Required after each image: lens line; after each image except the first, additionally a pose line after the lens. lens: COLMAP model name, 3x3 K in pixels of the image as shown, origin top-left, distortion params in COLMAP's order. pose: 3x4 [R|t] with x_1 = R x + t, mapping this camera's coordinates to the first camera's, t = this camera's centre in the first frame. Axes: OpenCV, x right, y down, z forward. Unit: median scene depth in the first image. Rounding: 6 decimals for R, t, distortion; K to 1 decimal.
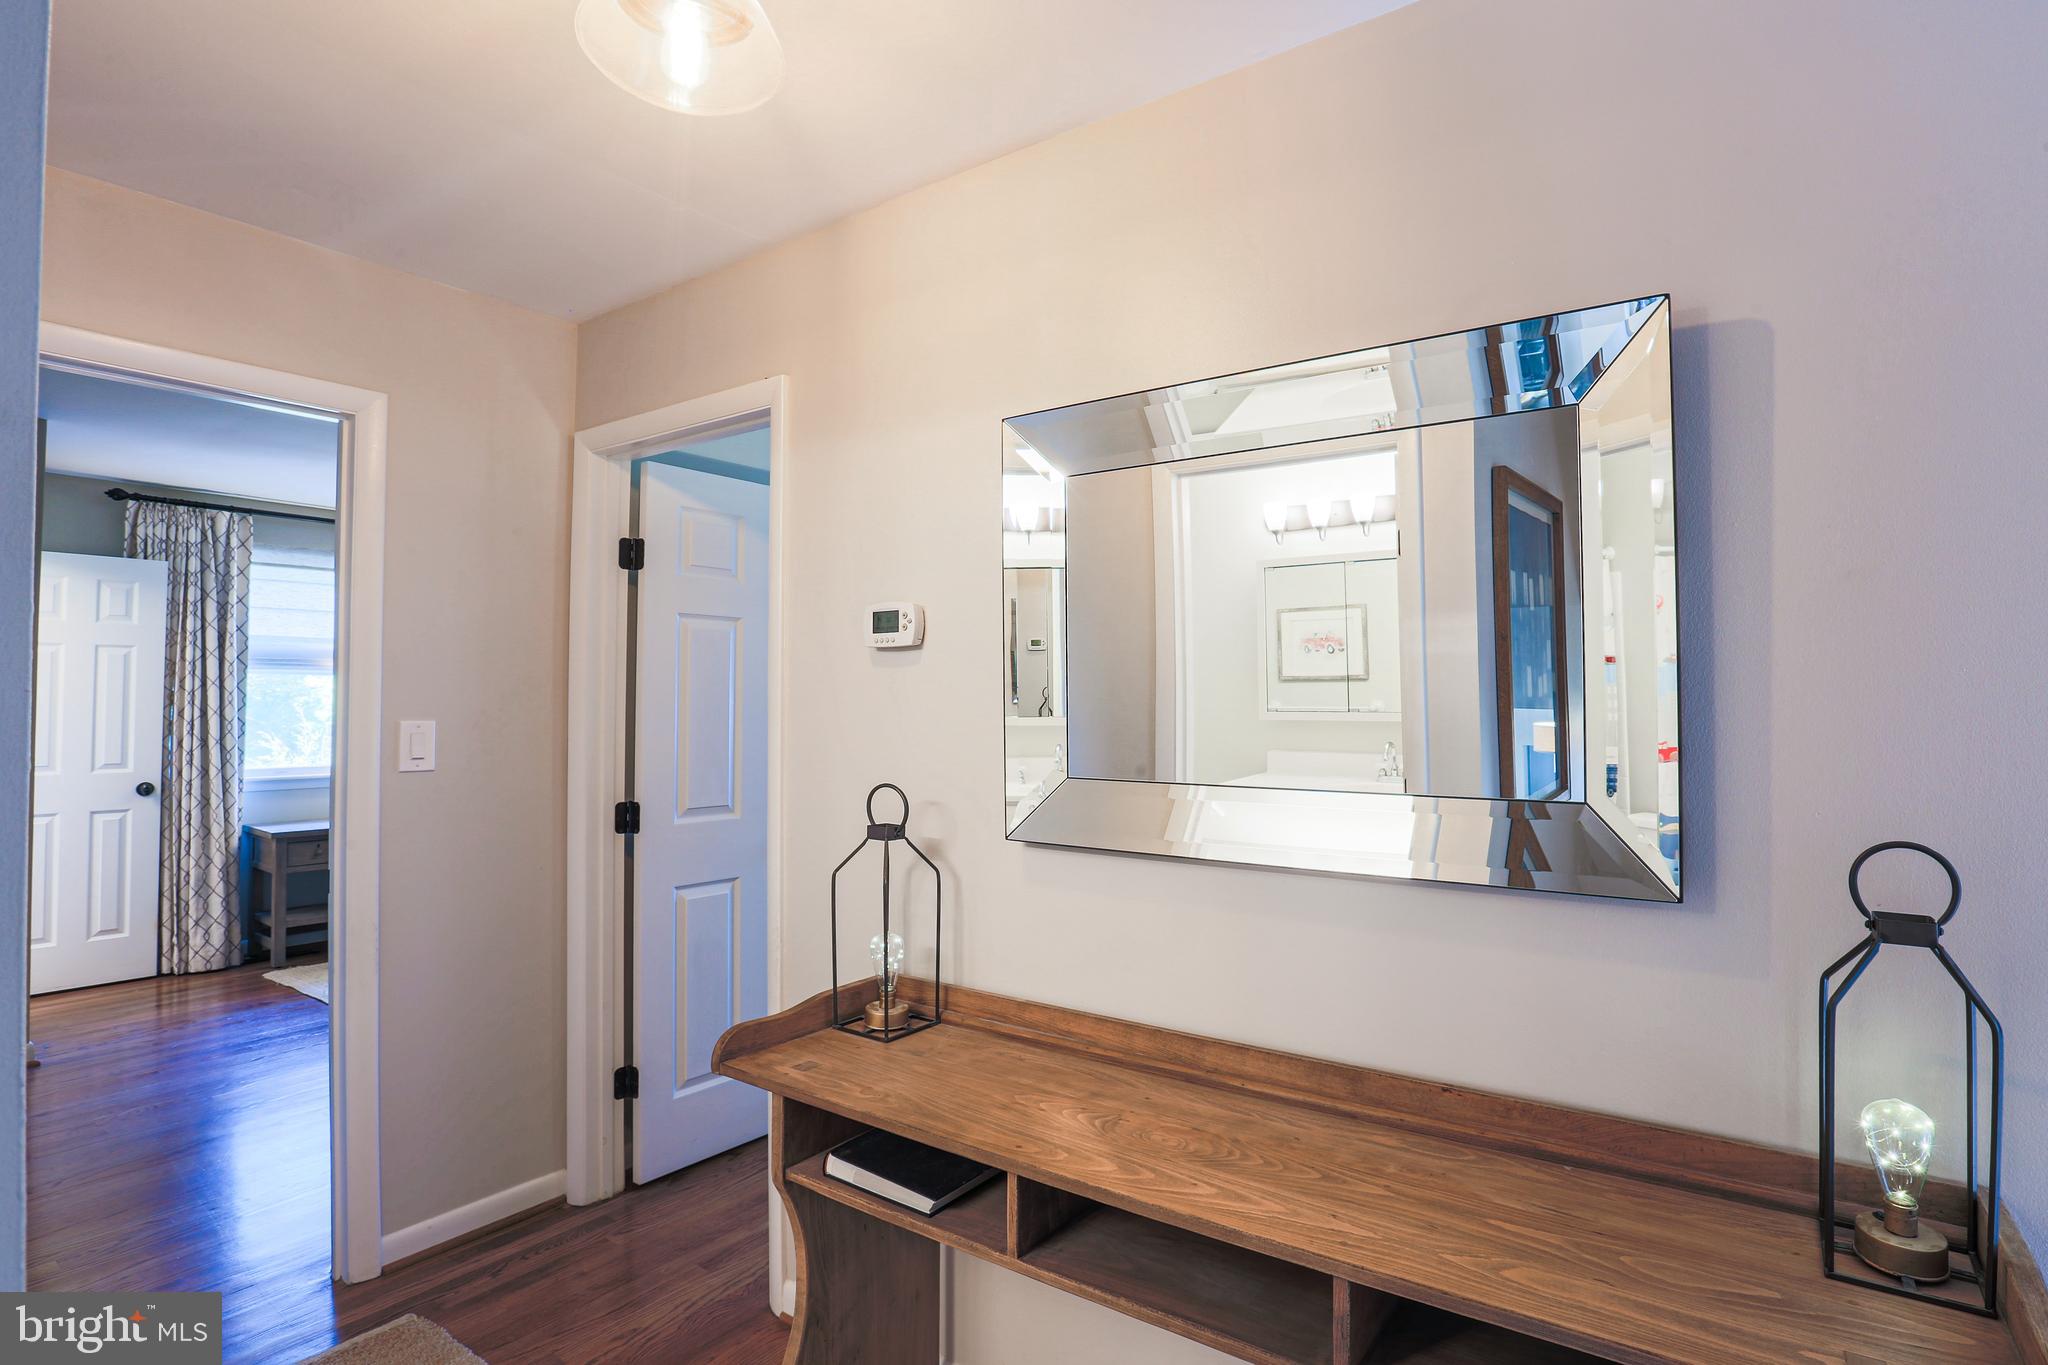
lens RADIAL K [[975.4, 0, 1022.1], [0, 975.4, 649.6], [0, 0, 1]] dist [-0.044943, 0.010594]
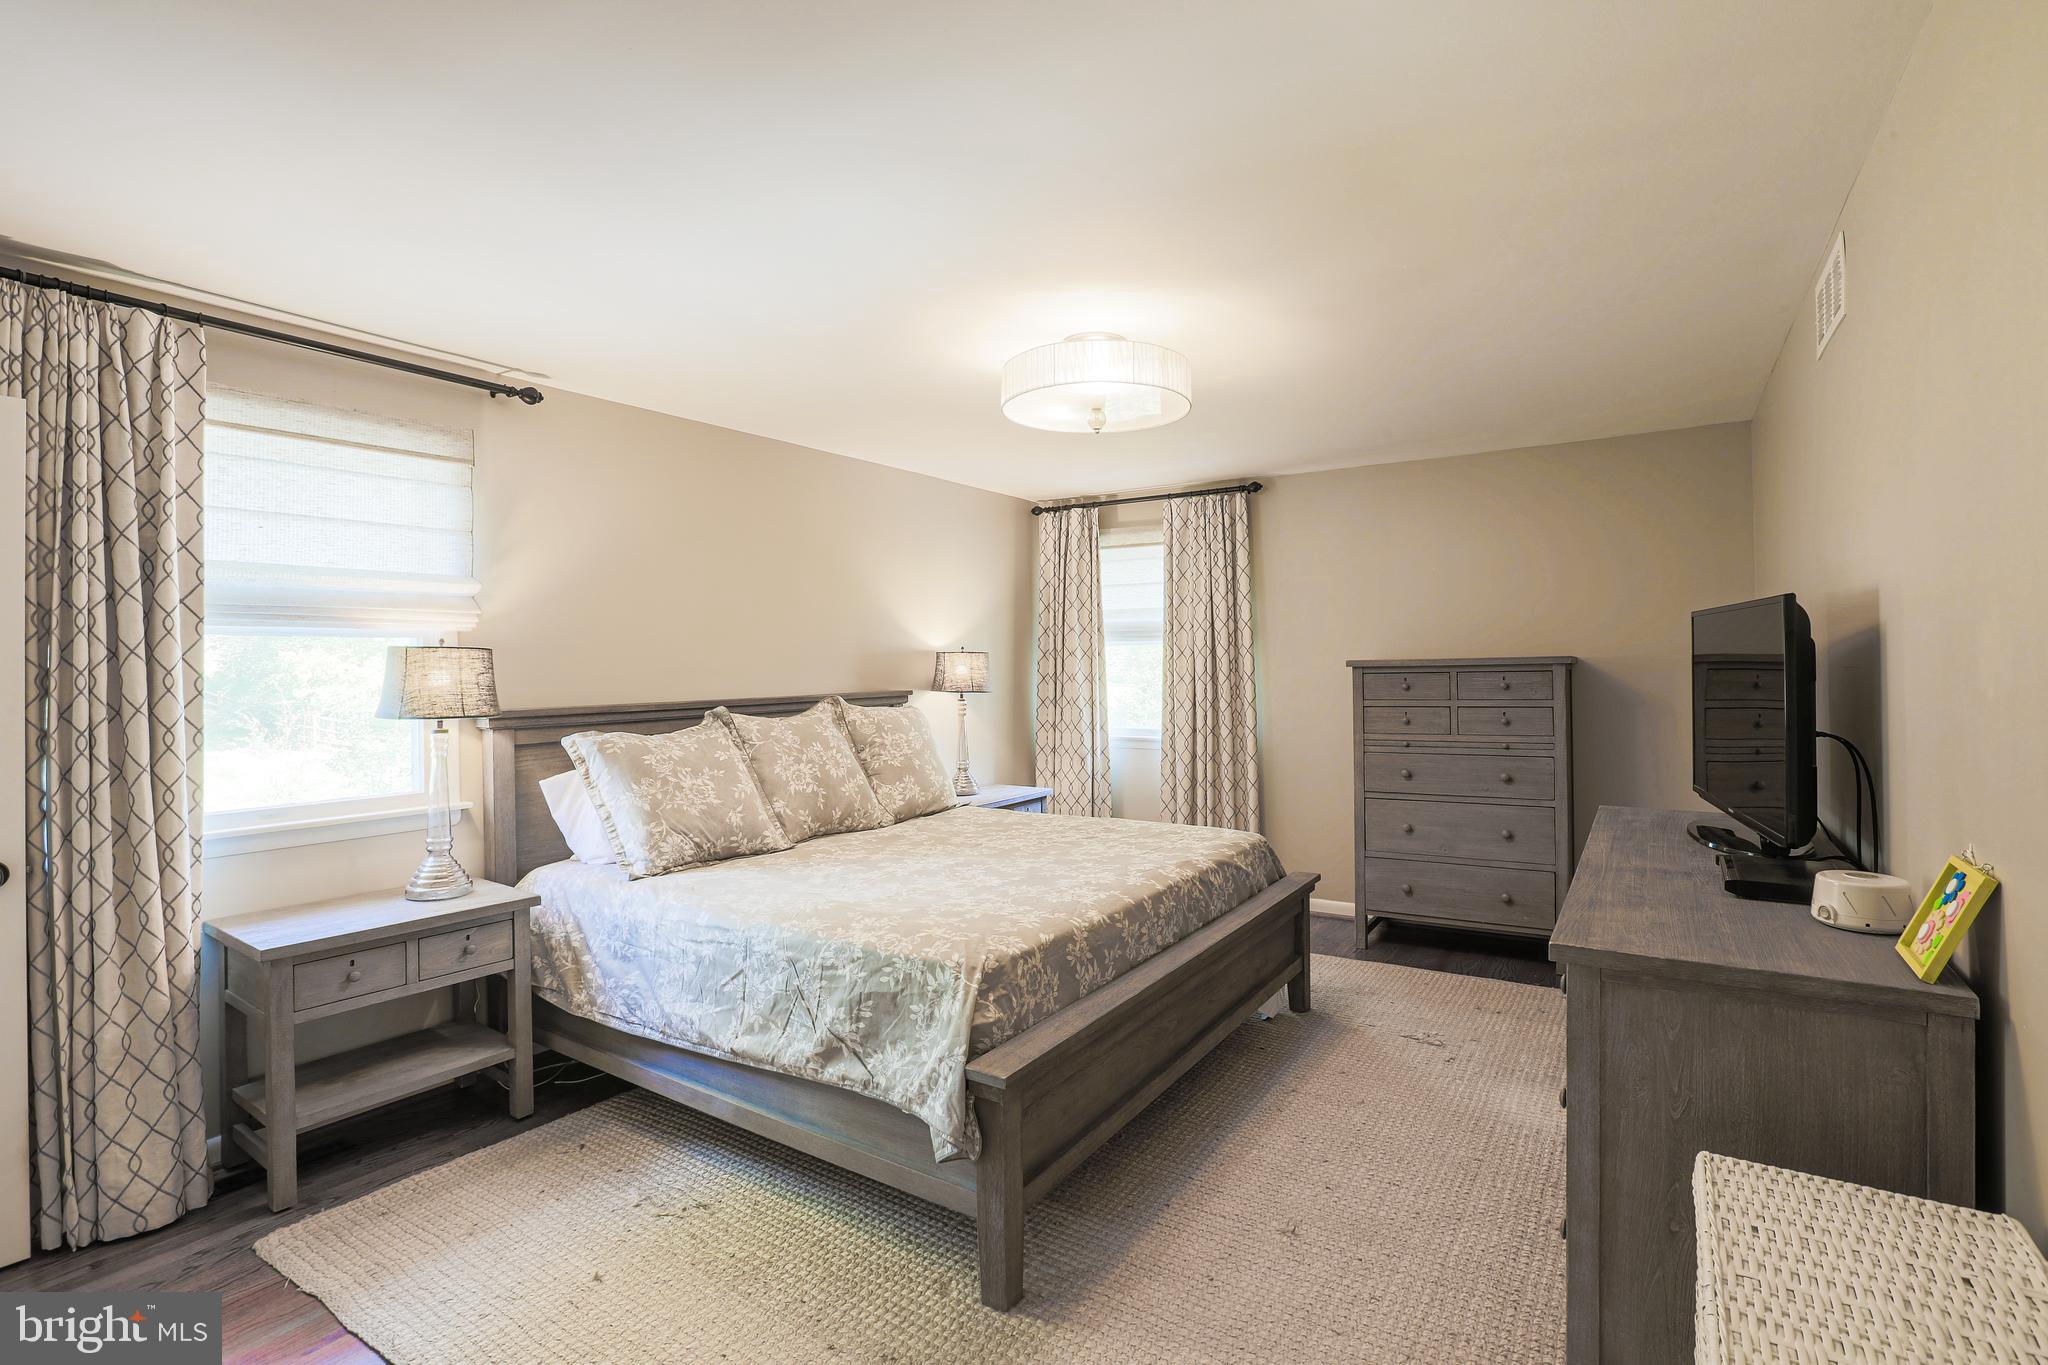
lens RADIAL K [[975.4, 0, 1022.1], [0, 975.4, 649.6], [0, 0, 1]] dist [-0.044943, 0.010594]
pose [[0.999769, -0.001461, 0.021447, -0.395643], [0.000634, 0.999258, 0.038498, 0.015252], [-0.021488, -0.038475, 0.999028, 0.493627]]
